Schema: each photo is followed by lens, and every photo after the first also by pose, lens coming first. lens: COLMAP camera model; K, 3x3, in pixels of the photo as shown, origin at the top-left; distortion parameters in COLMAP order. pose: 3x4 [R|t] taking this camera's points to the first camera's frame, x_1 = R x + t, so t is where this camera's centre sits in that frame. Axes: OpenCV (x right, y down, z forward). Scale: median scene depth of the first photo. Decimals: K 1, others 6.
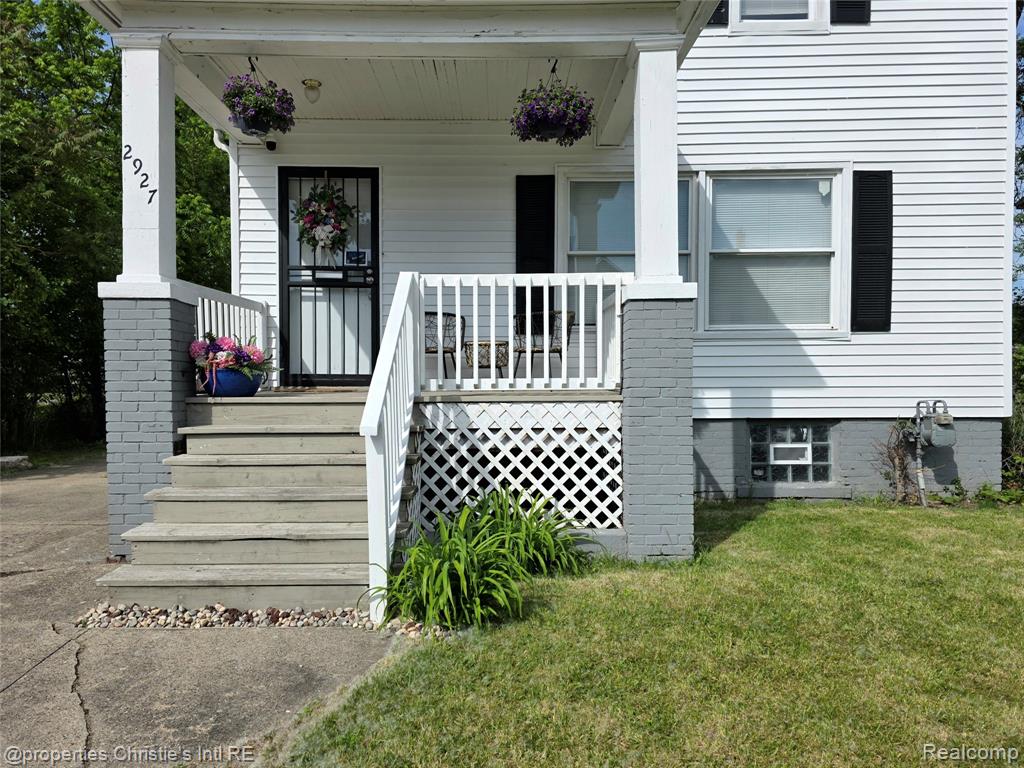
lens RADIAL K [[713.1, 0, 515.3], [0, 713.1, 415.9], [0, 0, 1]] dist [0.040274, -0.004395]
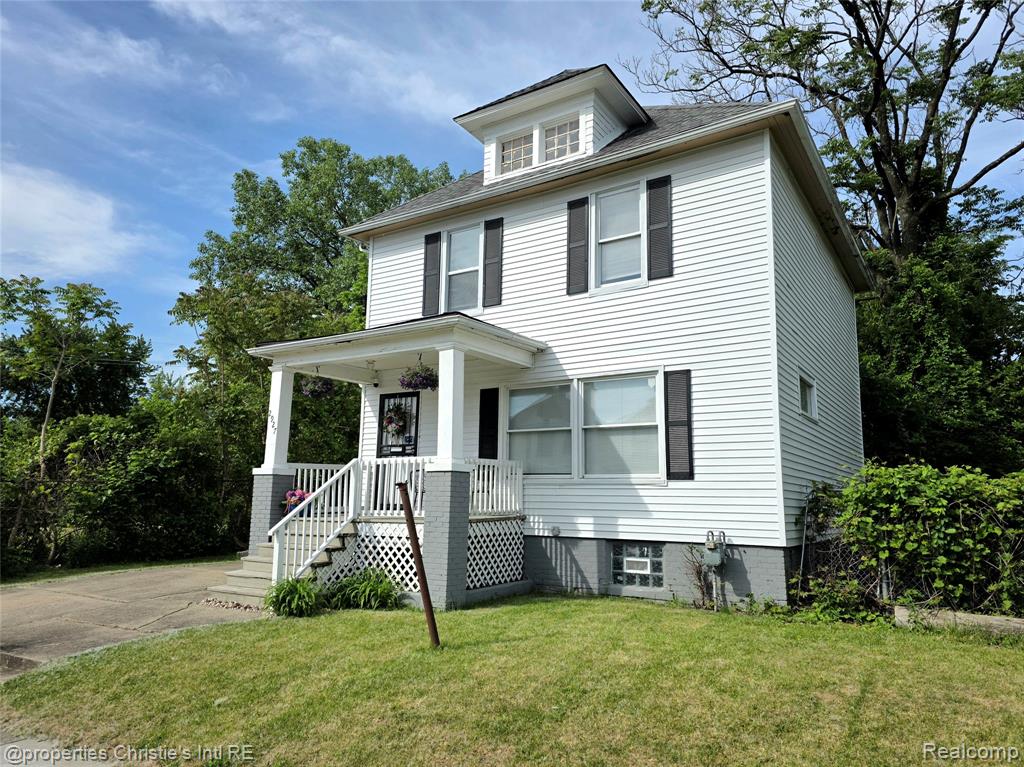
lens RADIAL K [[702.7, 0, 517.5], [0, 702.7, 392.8], [0, 0, 1]] dist [0.043264, -0.002975]
pose [[0.840192, -0.068836, -0.537902, 1.356303], [-0.033094, 0.983553, -0.177559, -0.039413], [0.541278, 0.166986, 0.824096, -0.479559]]
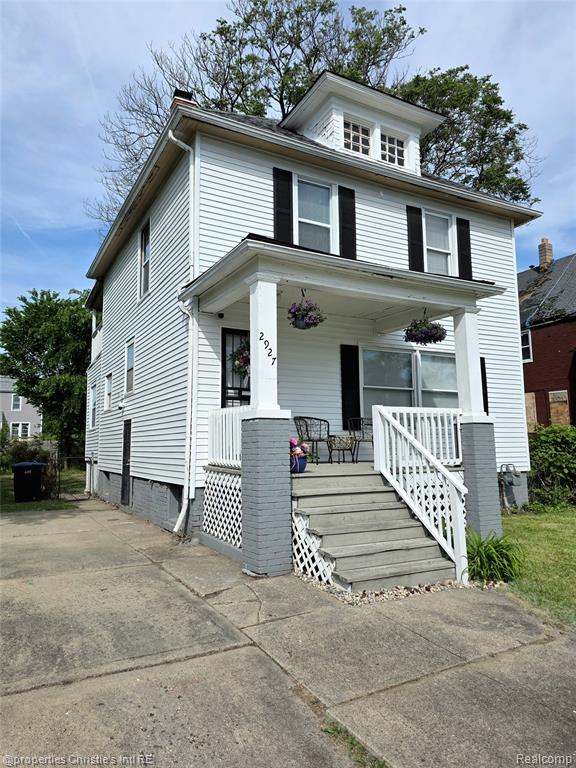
lens RADIAL K [[527.0, 0, 288.0], [0, 527.0, 384.0], [0, 0, 1]] dist [0.043264, -0.002975]
pose [[0.880490, 0.049853, 0.471436, -1.026955], [0.022941, 0.988809, -0.147411, -0.052478], [-0.473509, 0.140609, 0.869493, -0.134292]]
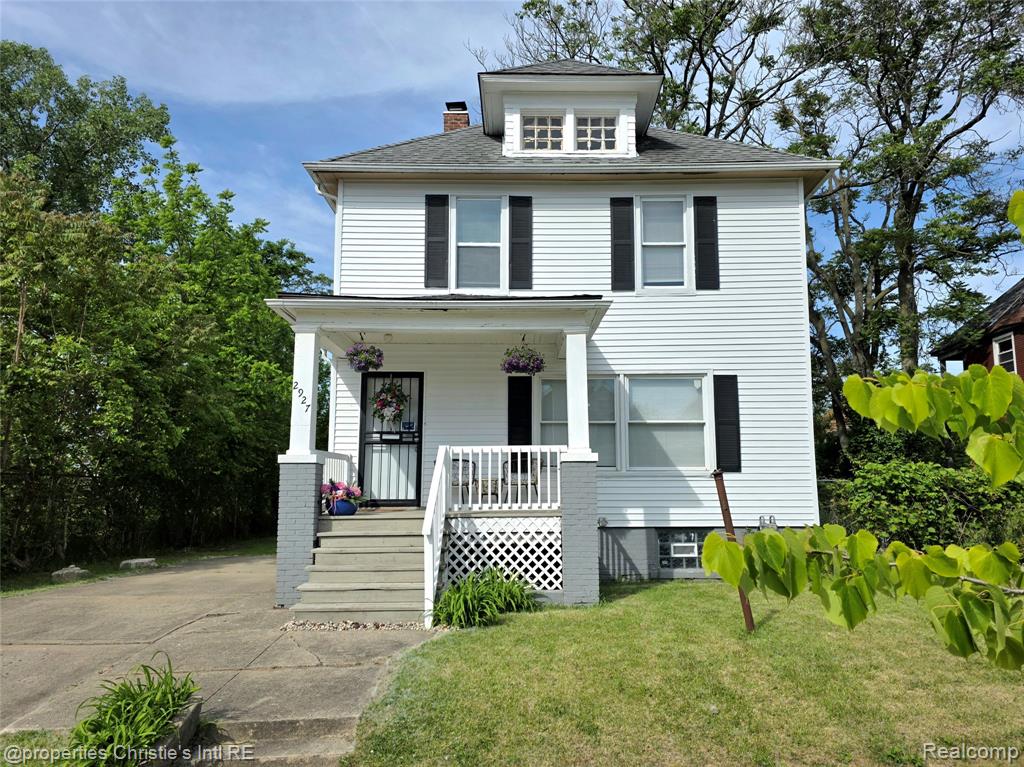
lens RADIAL K [[708.3, 0, 544.3], [0, 708.3, 419.5], [0, 0, 1]] dist [0.054480, -0.000992]
pose [[0.999833, -0.000251, 0.018285, 0.073395], [0.002995, 0.988650, -0.150204, 0.005325], [-0.018040, 0.150234, 0.988486, -0.794160]]
